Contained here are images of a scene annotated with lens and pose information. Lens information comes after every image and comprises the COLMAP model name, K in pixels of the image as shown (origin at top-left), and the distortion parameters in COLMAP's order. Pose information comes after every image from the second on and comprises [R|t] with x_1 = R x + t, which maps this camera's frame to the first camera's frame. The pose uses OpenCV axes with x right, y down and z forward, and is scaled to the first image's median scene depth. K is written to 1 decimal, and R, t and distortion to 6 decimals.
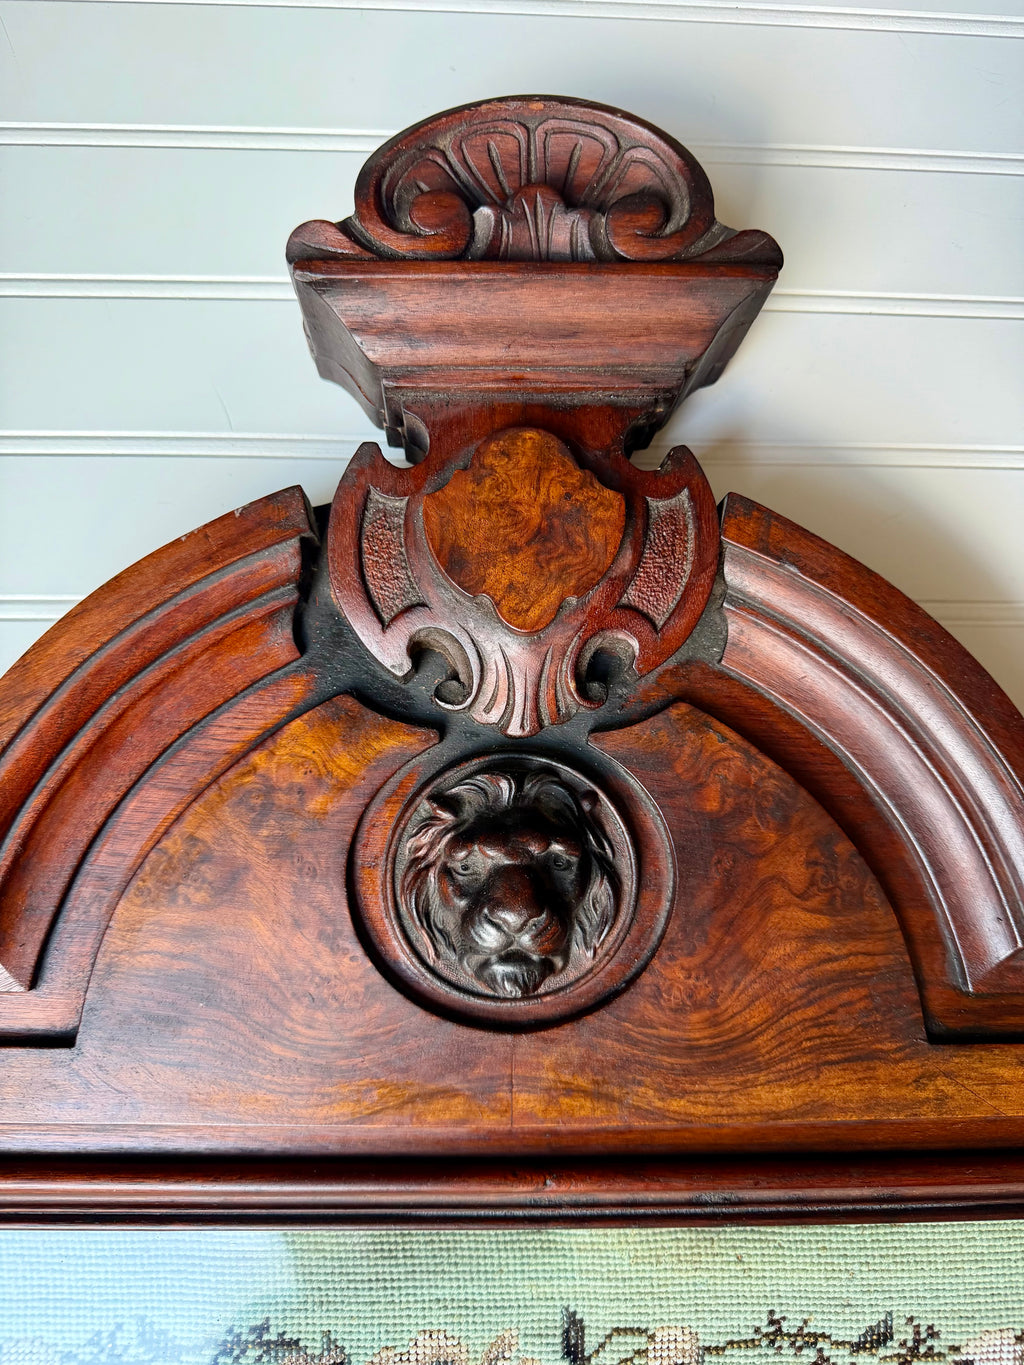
lens RADIAL K [[983.8, 0, 526.7], [0, 983.8, 682.4], [0, 0, 1]] dist [-0.016644, -0.007723]
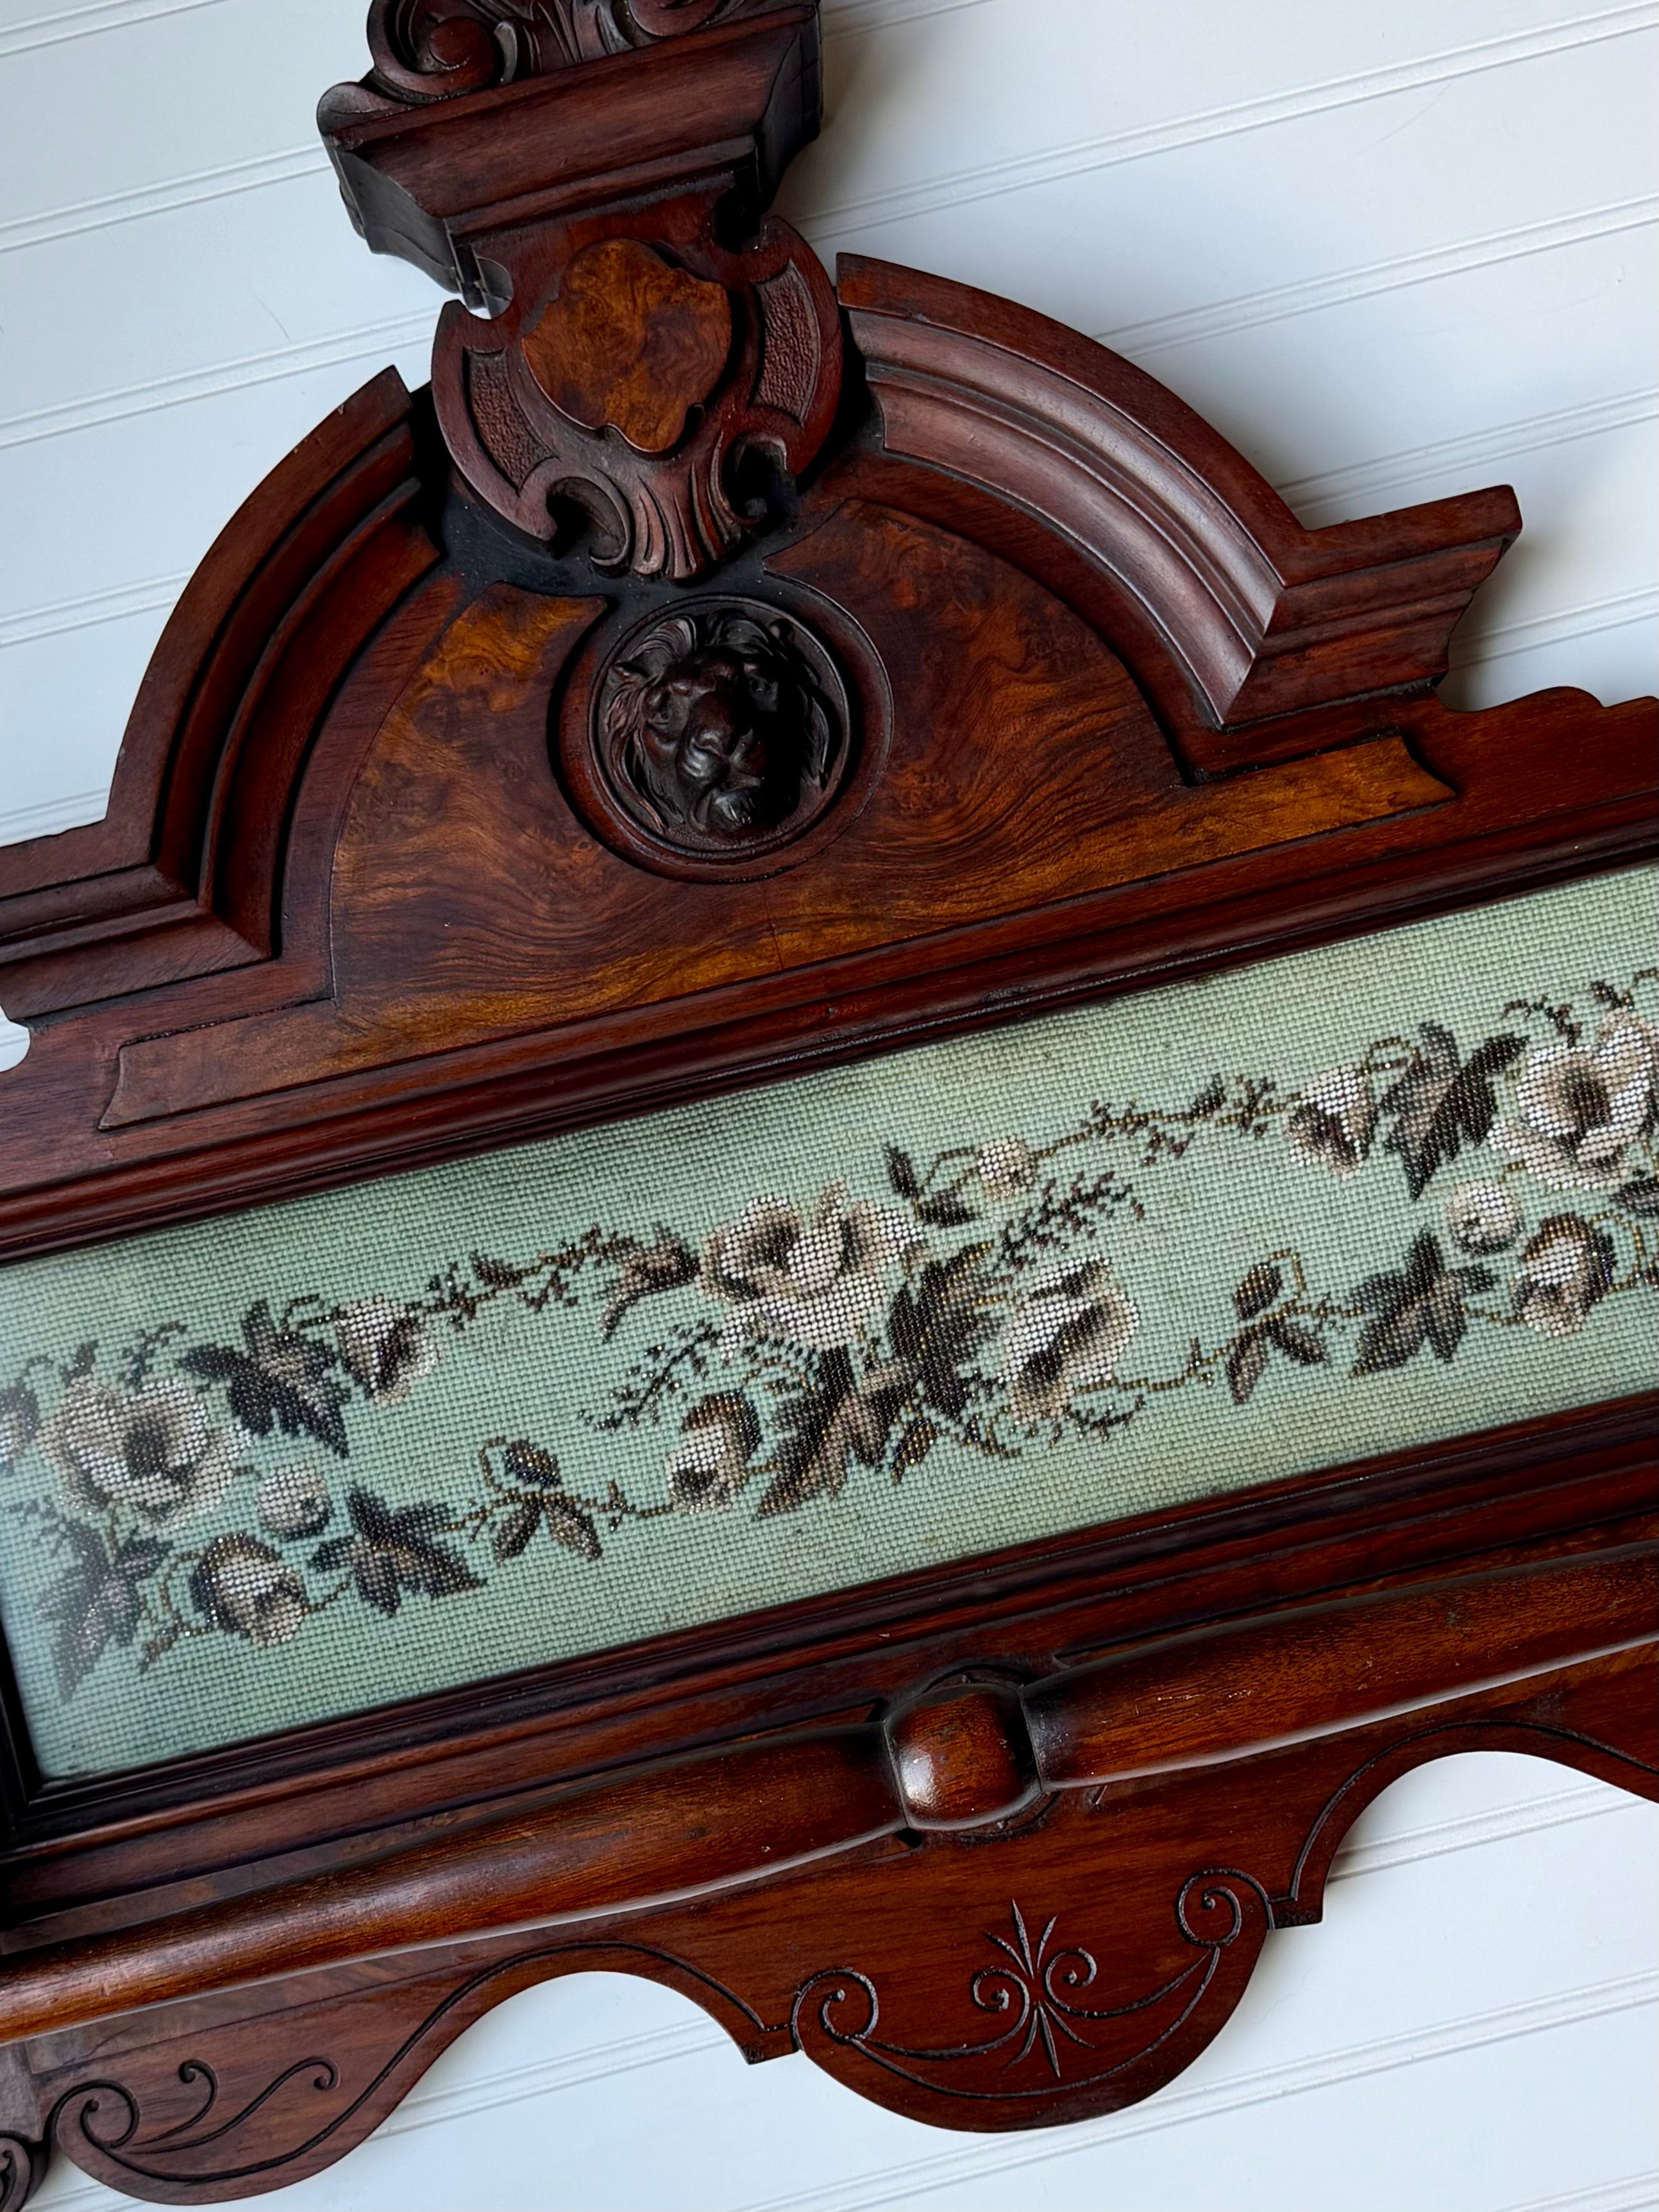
lens RADIAL K [[2854.1, 0, 900.1], [0, 2854.1, 1376.0], [0, 0, 1]] dist [0.200889, -0.499496]
pose [[0.967268, -0.250463, -0.040758, 0.112352], [0.253321, 0.962483, 0.097235, 0.586102], [0.014875, -0.104377, 0.994427, -1.881283]]
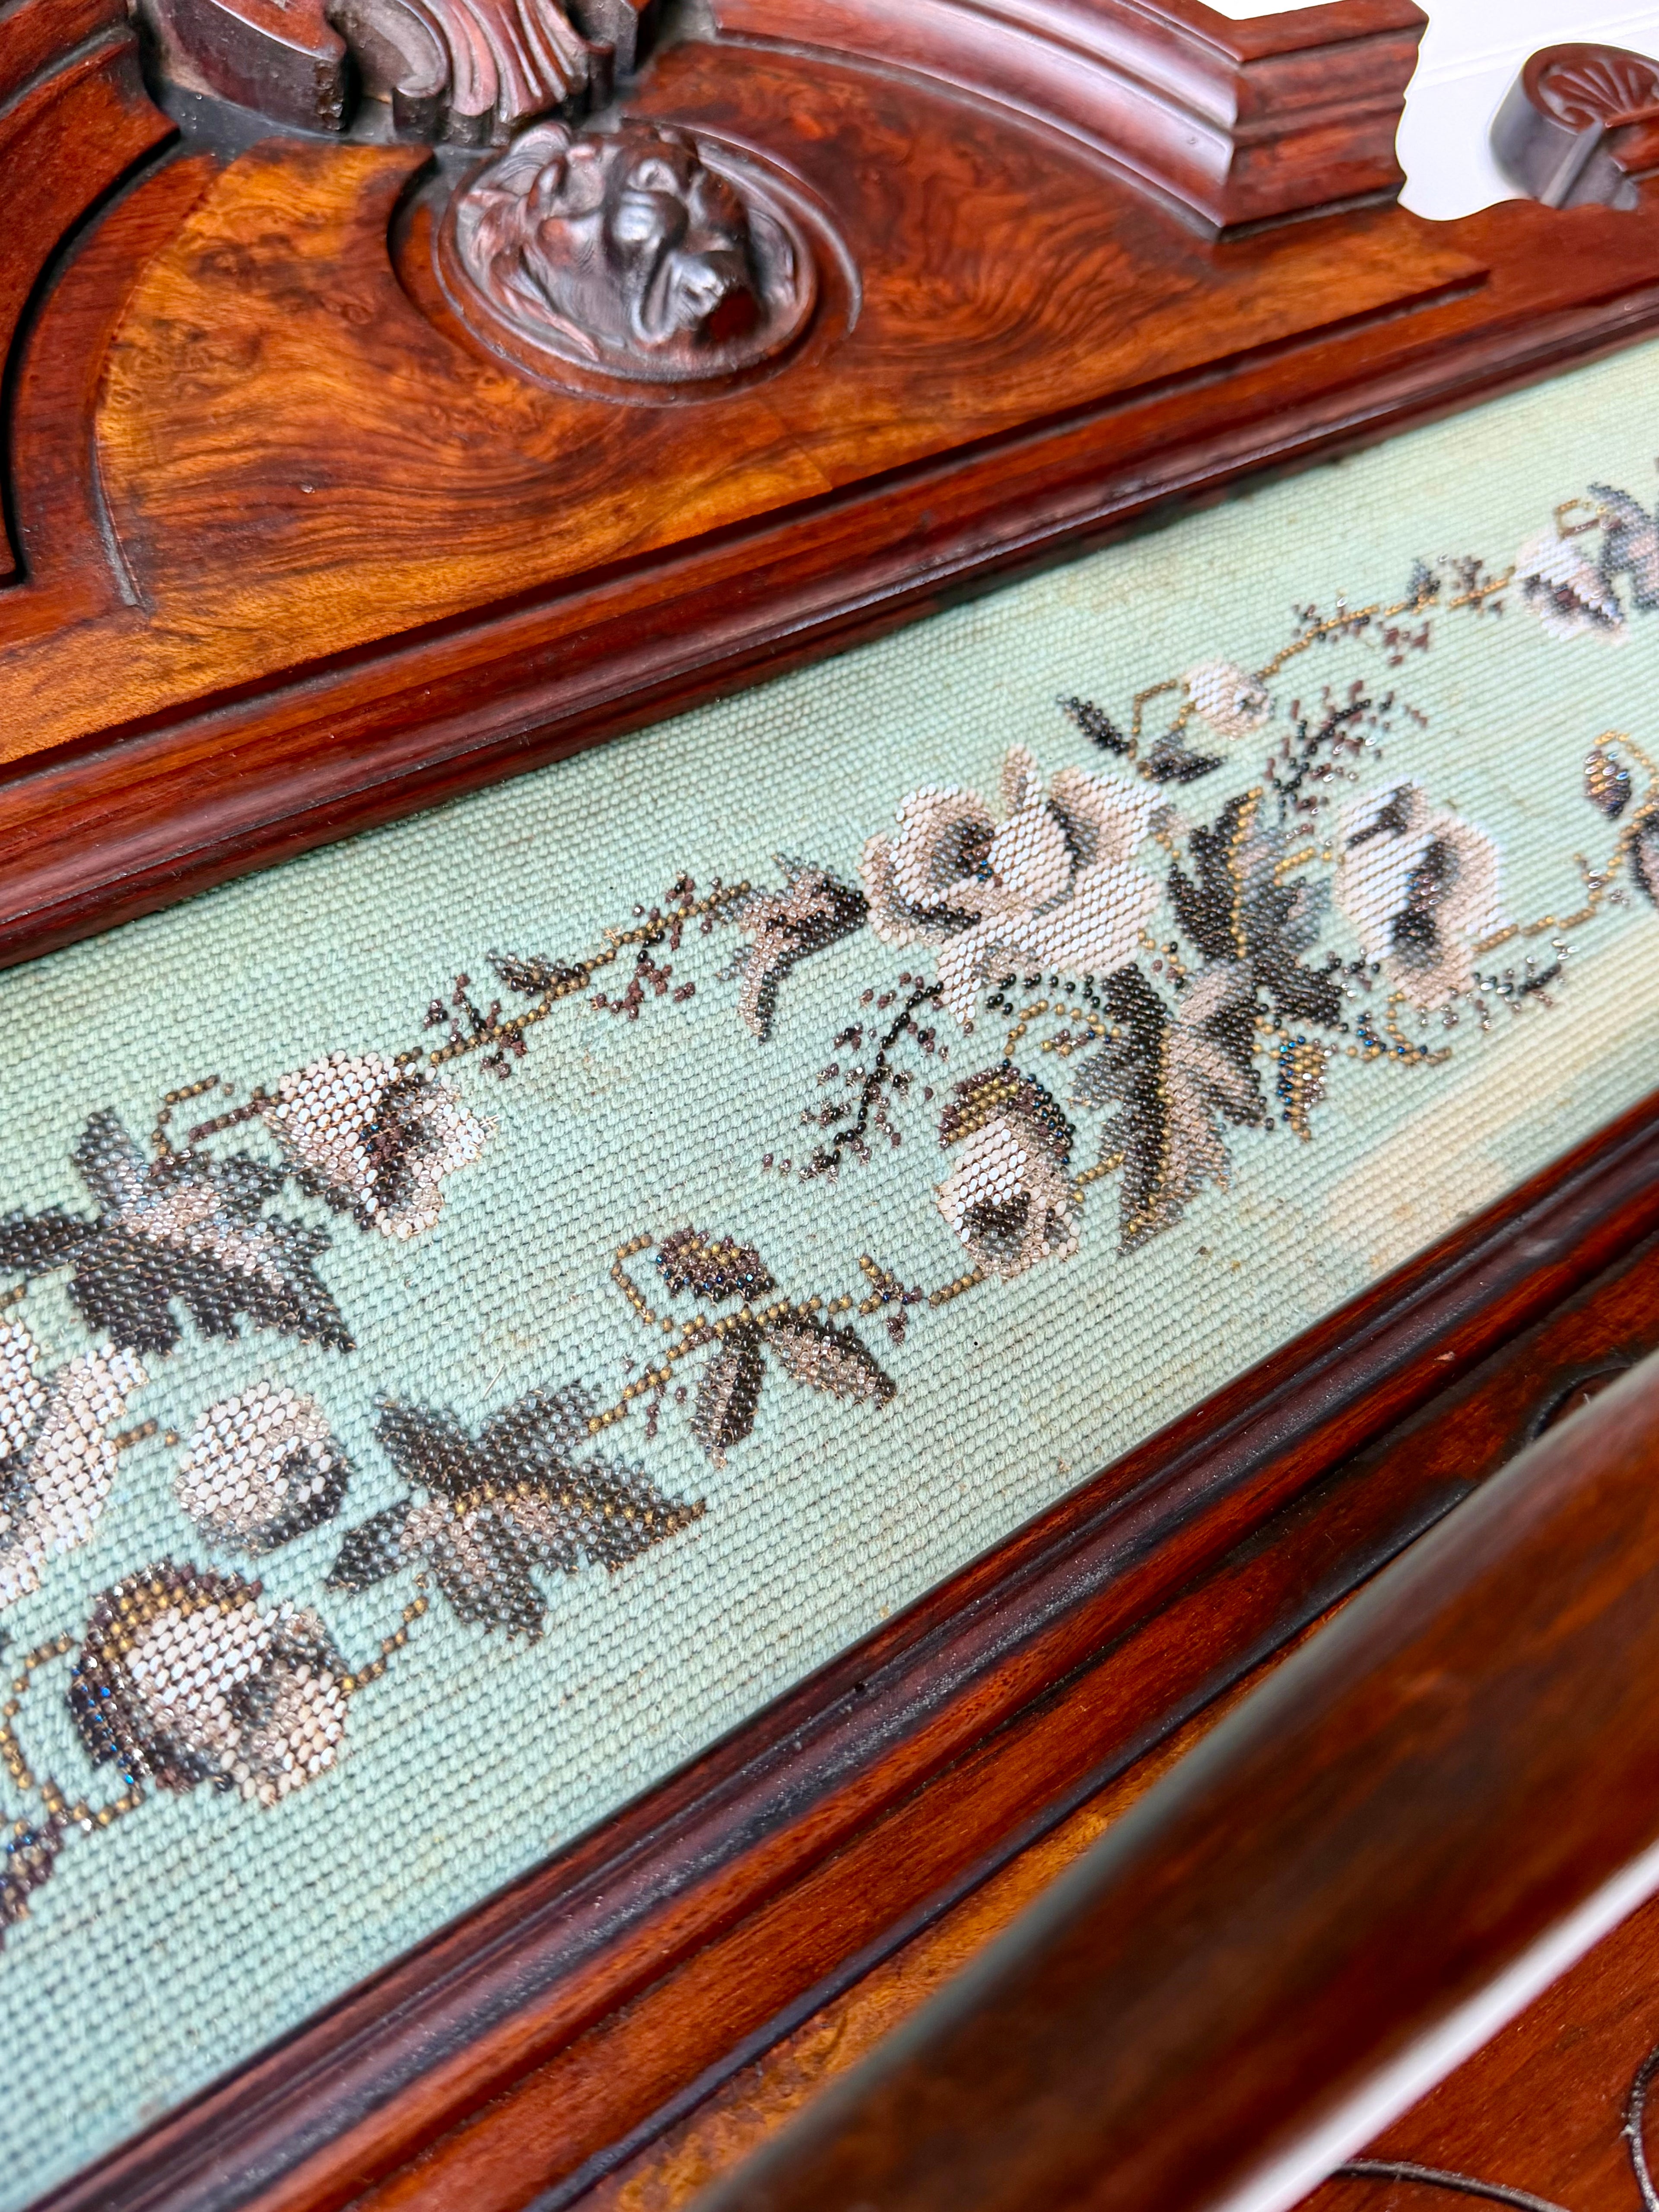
lens RADIAL K [[1790.3, 0, 841.1], [0, 1790.3, 1105.6], [0, 0, 1]] dist [0.206647, -0.592281]
pose [[0.801404, -0.448498, 0.395730, -0.663988], [0.550634, 0.811576, -0.195311, 1.008565], [-0.233568, 0.374425, 0.897358, 0.065672]]
